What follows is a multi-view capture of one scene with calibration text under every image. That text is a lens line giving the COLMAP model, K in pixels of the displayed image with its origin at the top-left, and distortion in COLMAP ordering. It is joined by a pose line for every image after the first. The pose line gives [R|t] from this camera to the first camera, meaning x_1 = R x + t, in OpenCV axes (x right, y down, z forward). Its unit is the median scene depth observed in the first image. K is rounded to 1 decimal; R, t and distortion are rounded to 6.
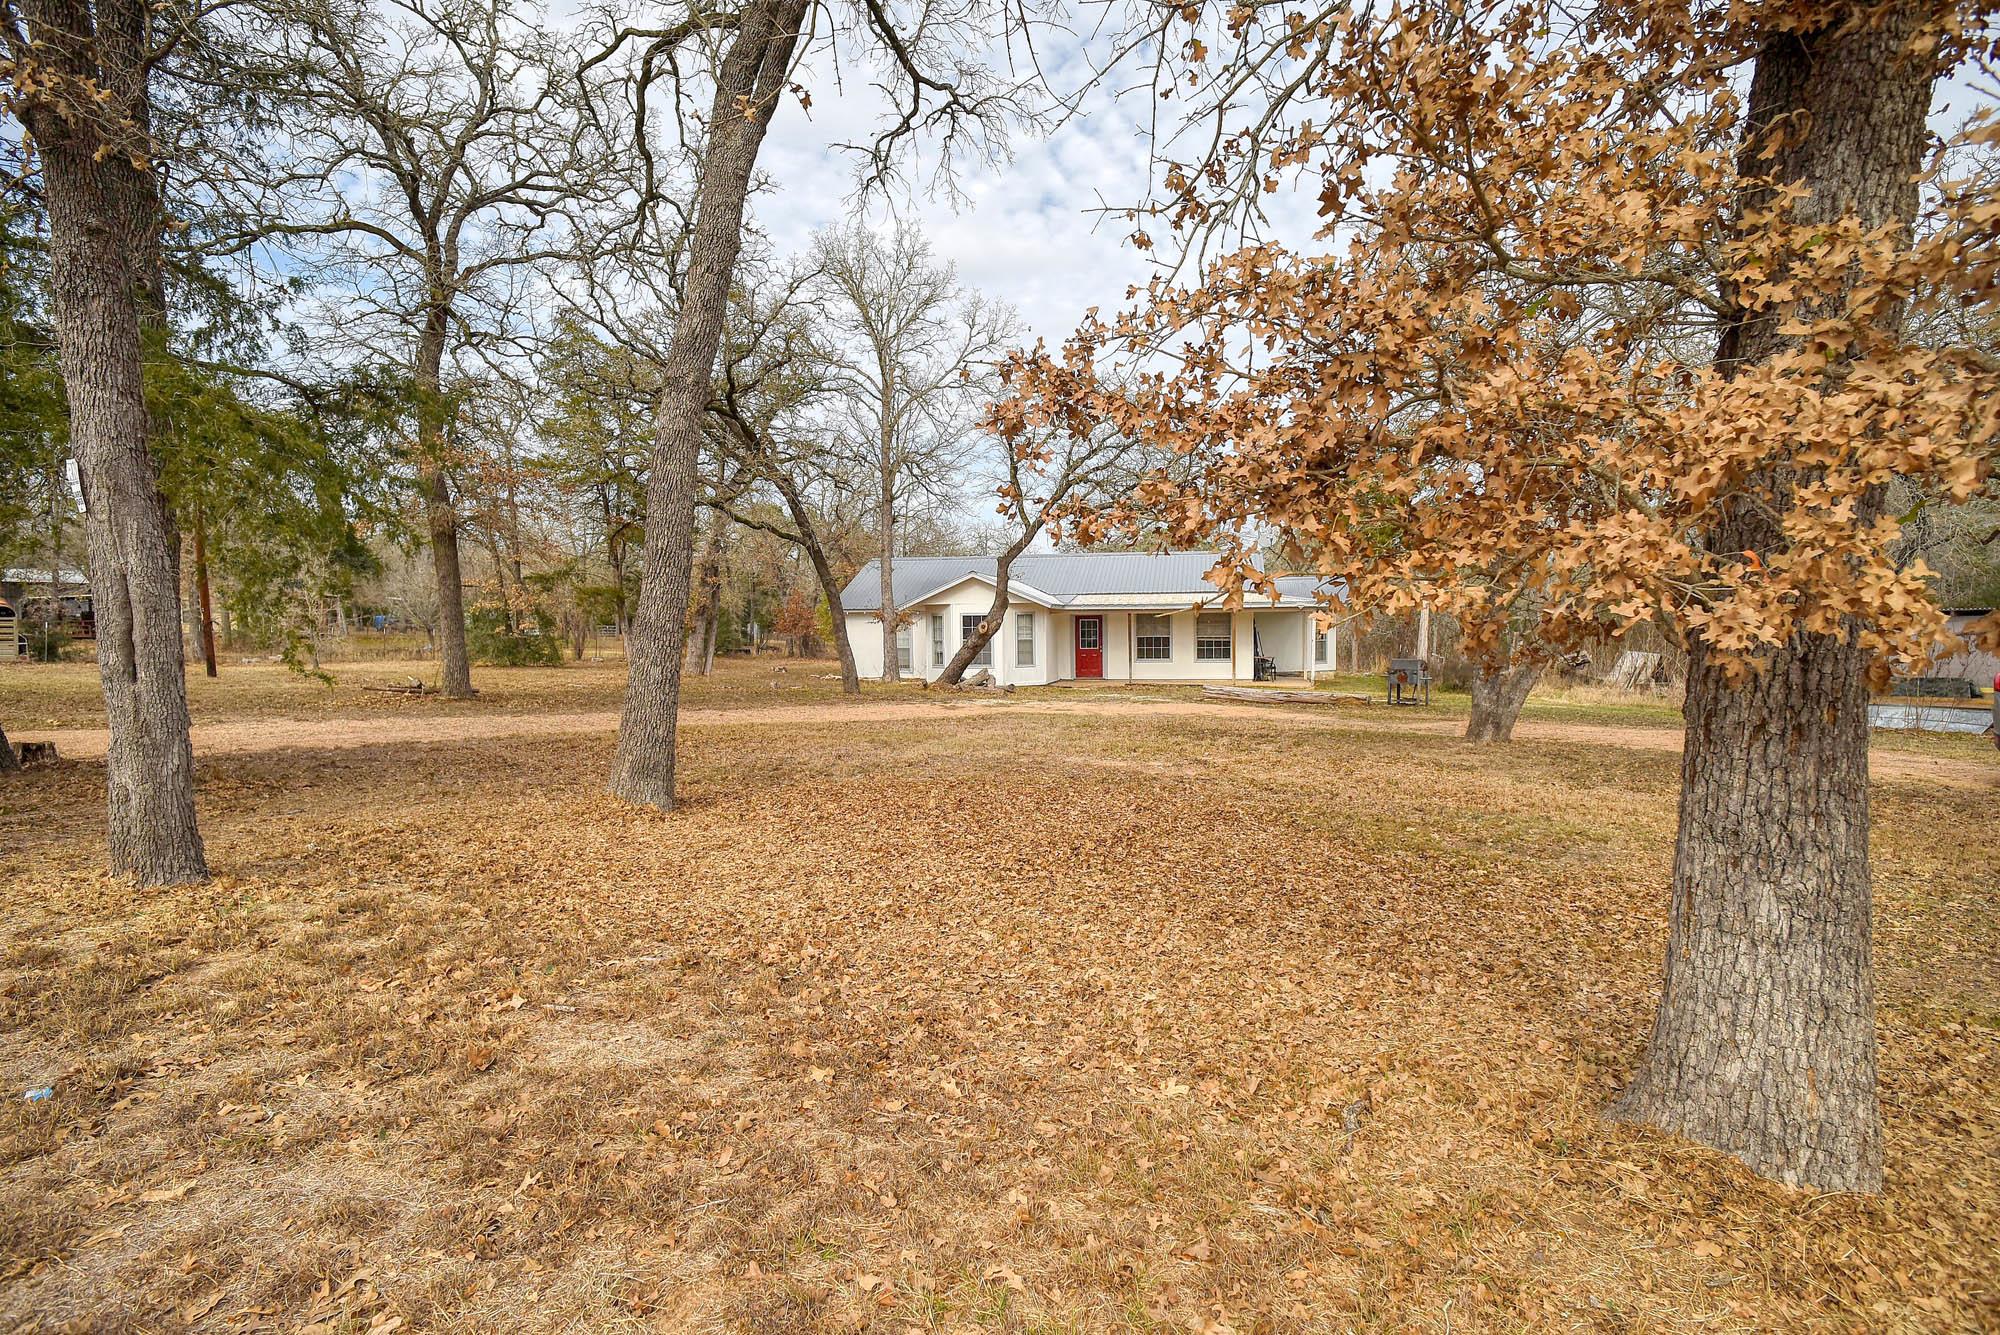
lens RADIAL K [[1014.9, 0, 1000.0], [0, 1014.9, 667.5], [0, 0, 1]] dist [-0.064111, 0.042836]
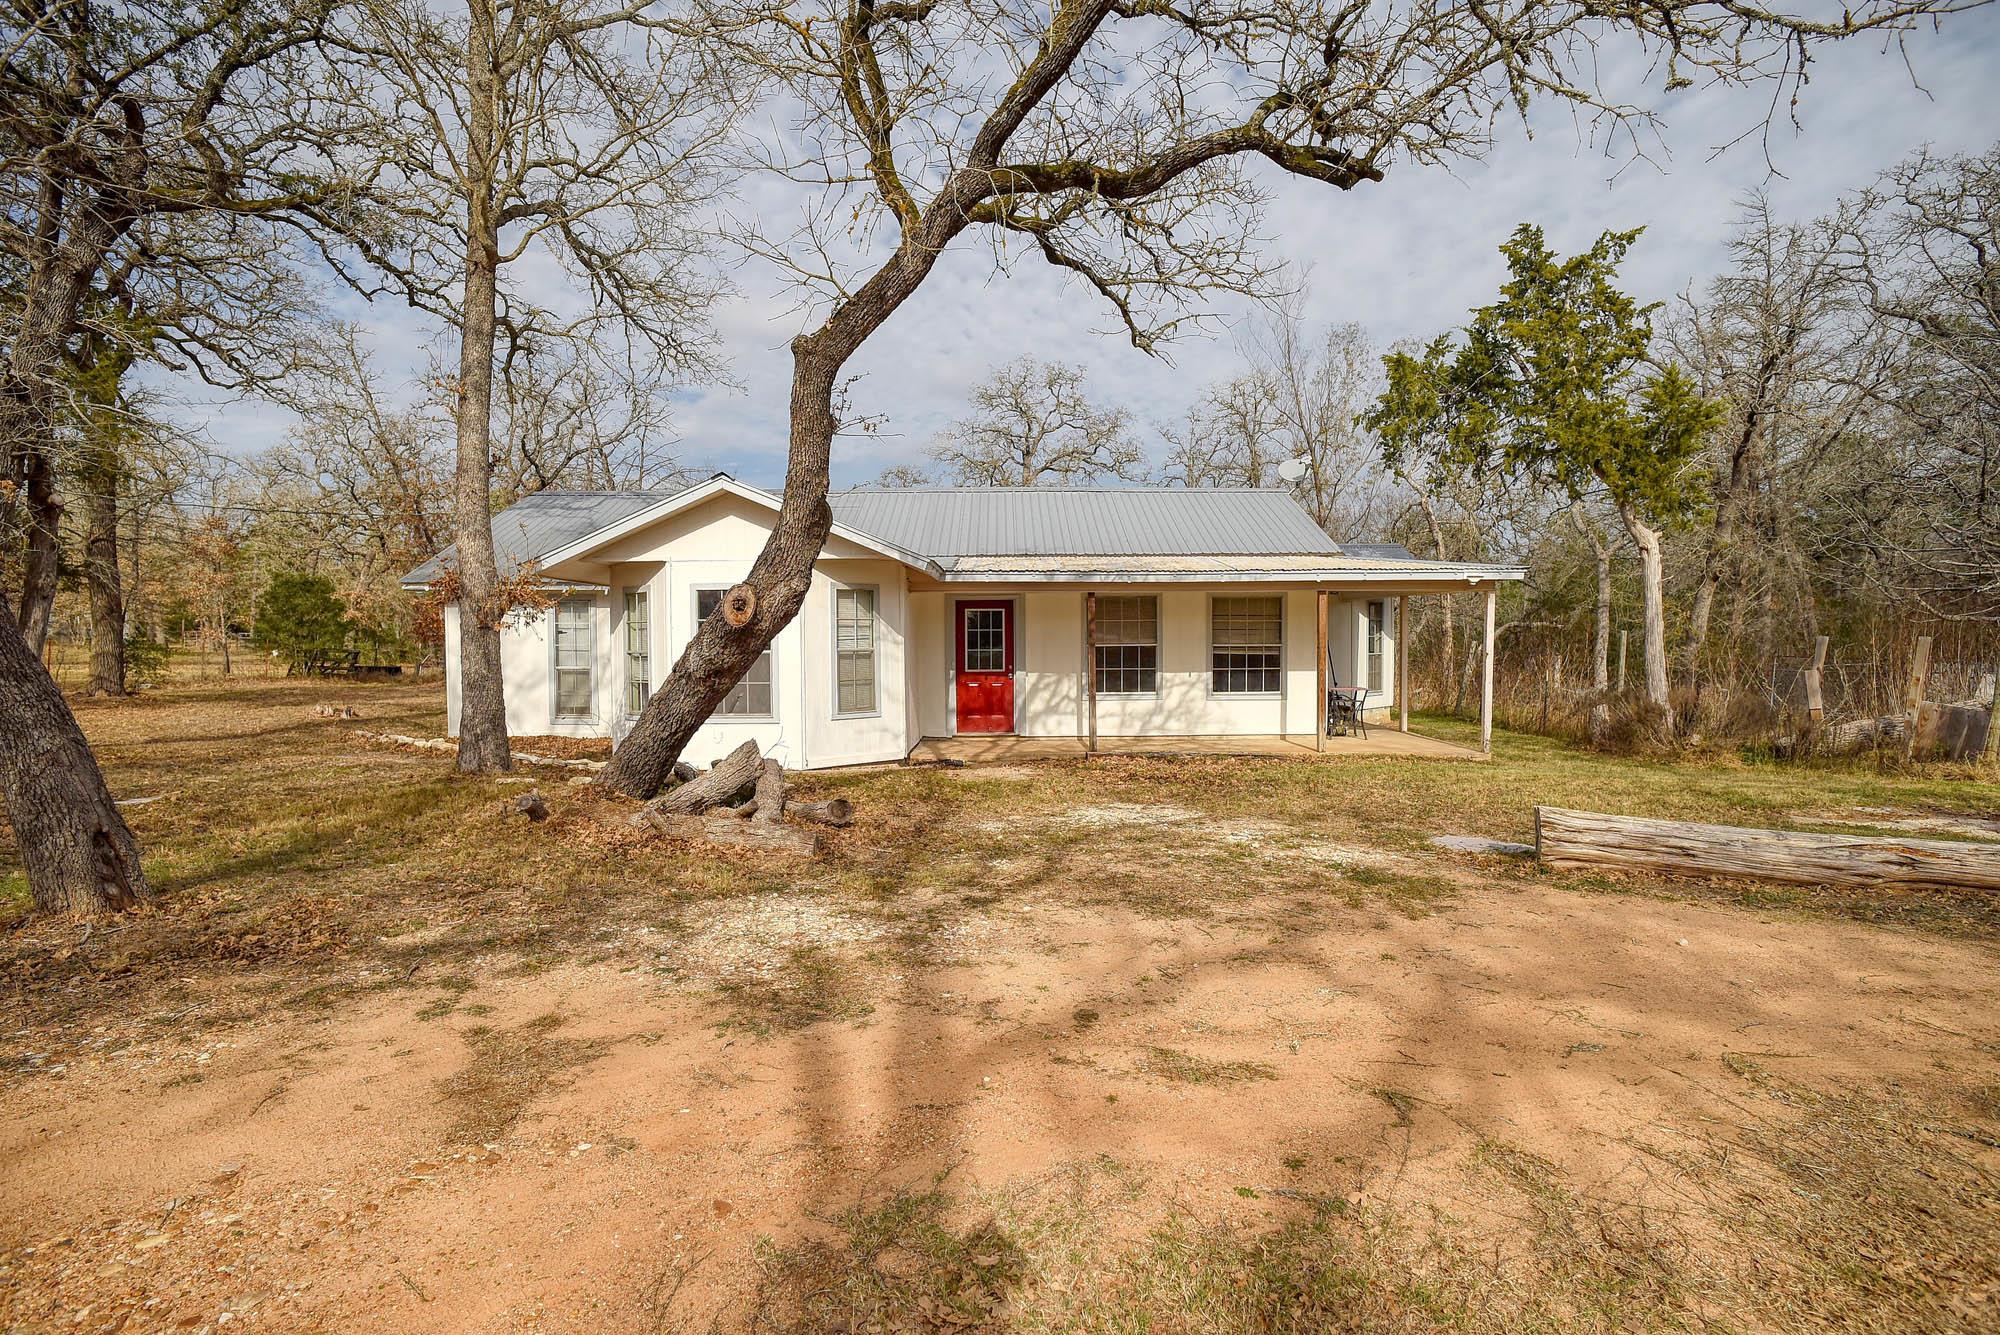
lens RADIAL K [[1014.9, 0, 1000.0], [0, 1014.9, 667.5], [0, 0, 1]] dist [-0.064111, 0.042836]
pose [[0.978593, -0.000396, 0.205805, -0.002098], [0.002967, 0.999921, -0.012181, -0.014964], [-0.205784, 0.012531, 0.978517, 0.557080]]
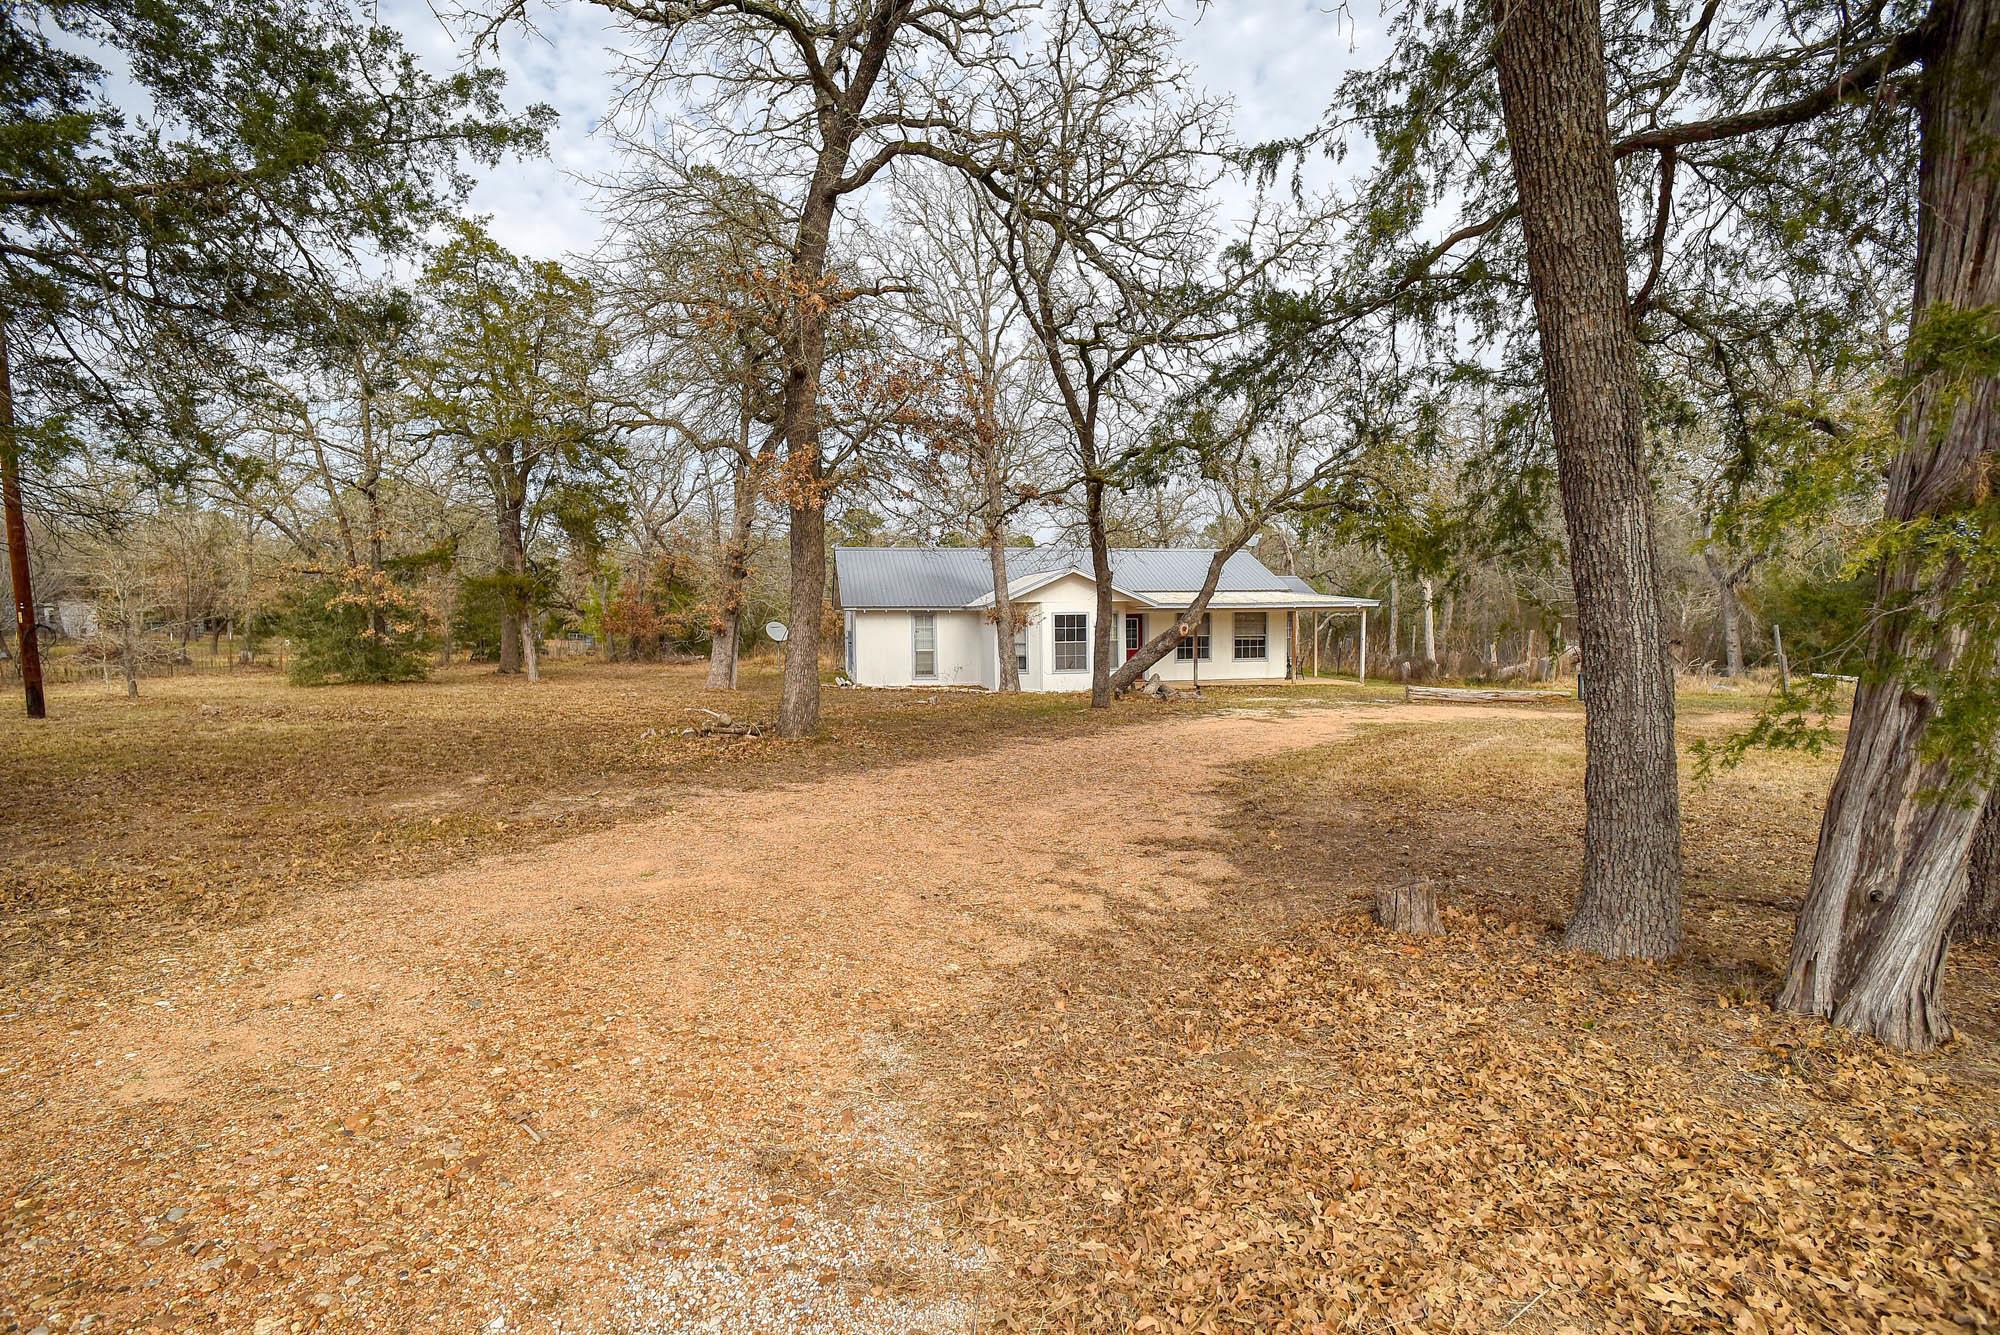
lens RADIAL K [[1014.9, 0, 1000.0], [0, 1014.9, 667.5], [0, 0, 1]] dist [-0.064111, 0.042836]
pose [[0.920936, -0.019490, 0.389225, -0.403177], [0.017307, 0.999809, 0.009115, -0.012714], [-0.389328, -0.001658, 0.921098, 0.182440]]
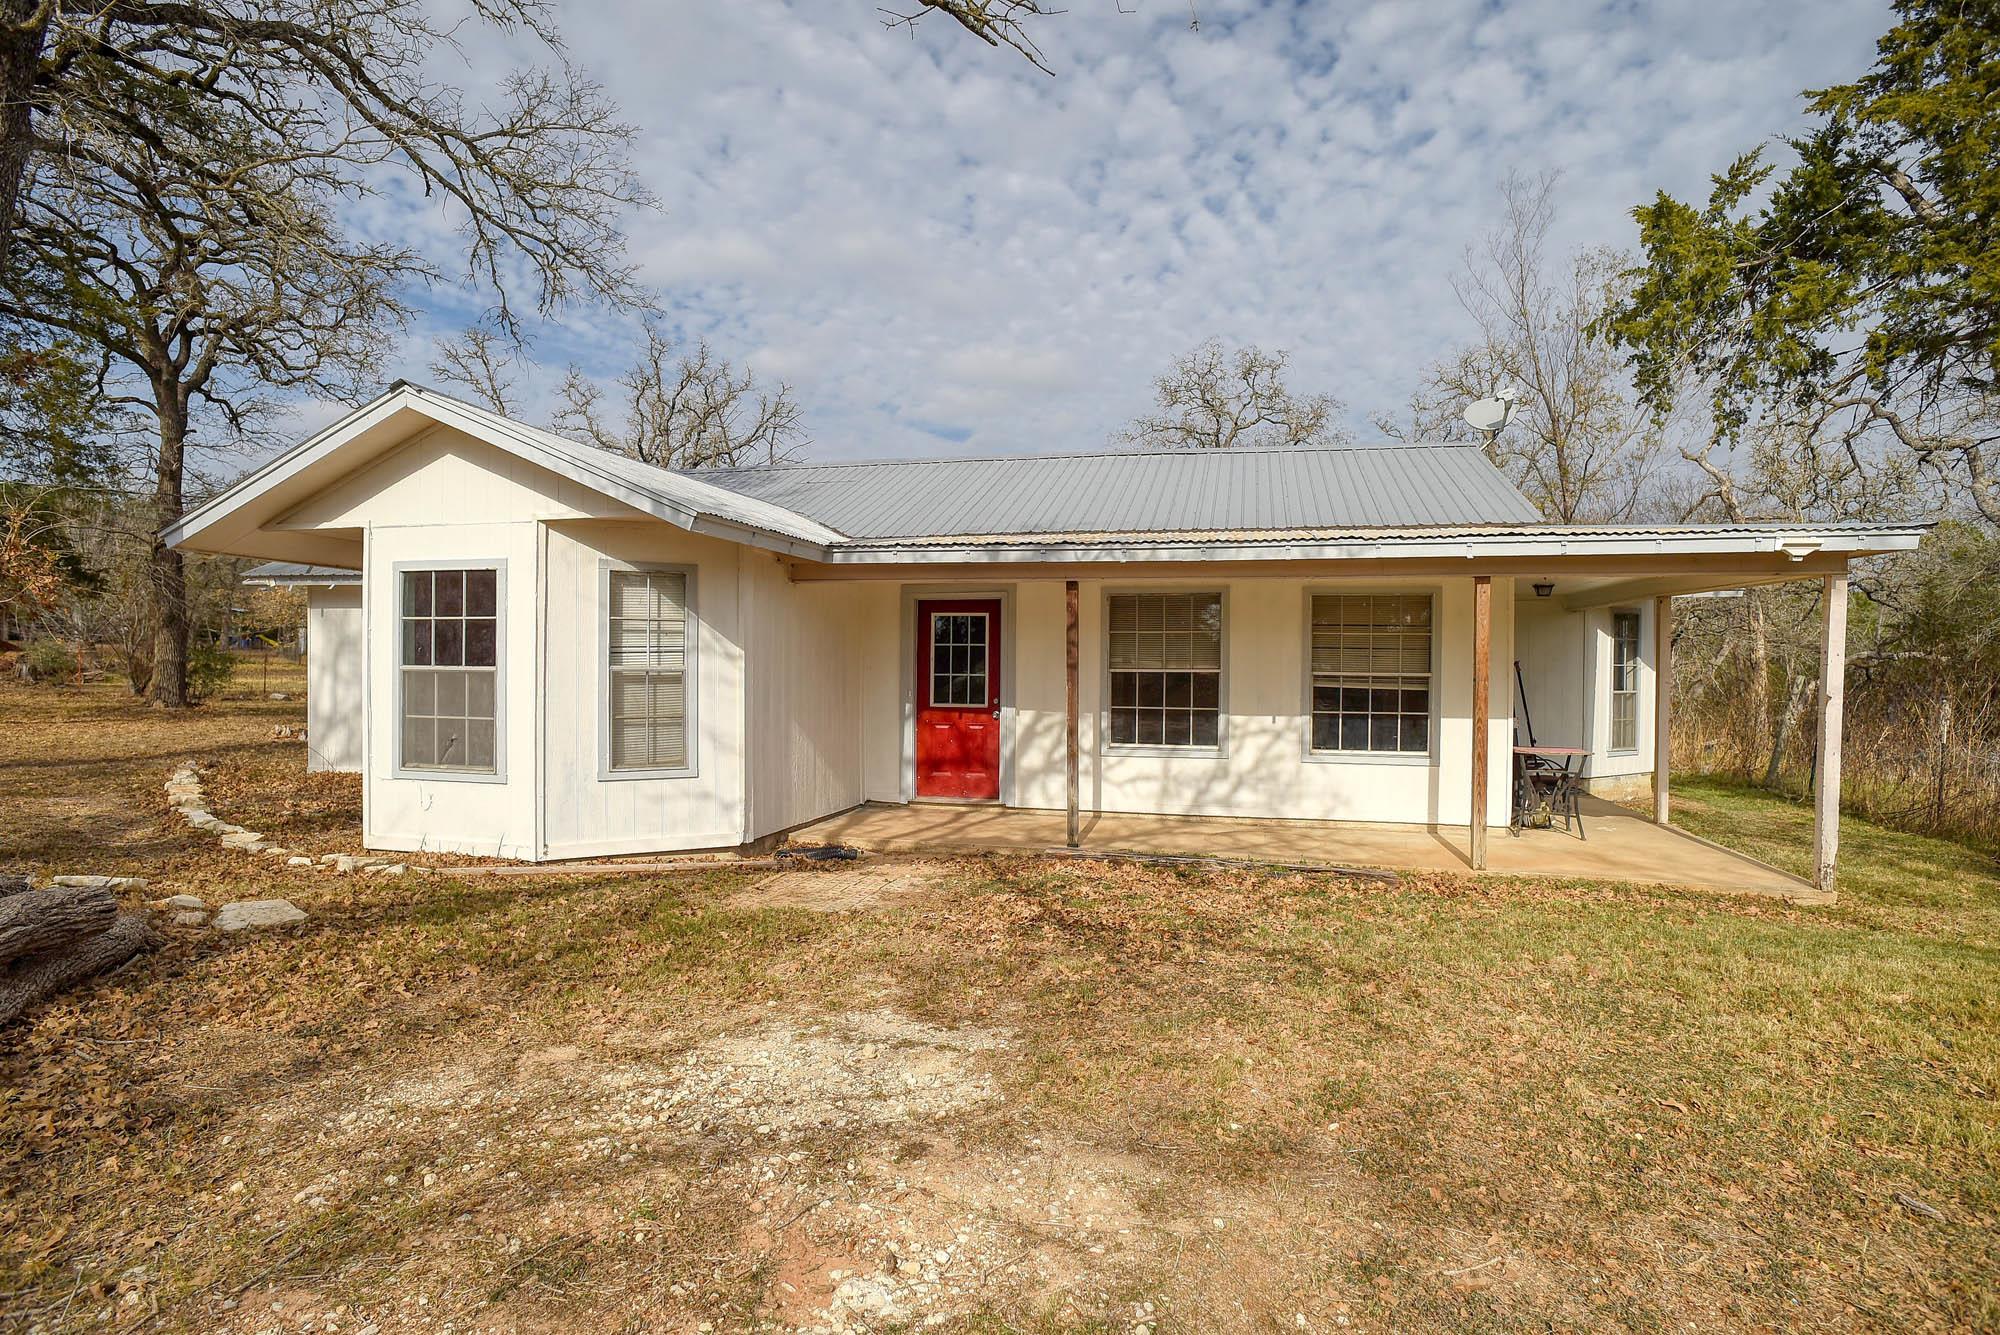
lens RADIAL K [[1014.9, 0, 1000.0], [0, 1014.9, 667.5], [0, 0, 1]] dist [-0.064111, 0.042836]
pose [[0.999278, 0.021466, -0.031338, 0.113446], [-0.022585, 0.999103, -0.035811, -0.020053], [0.030541, 0.036493, 0.998867, 0.708394]]
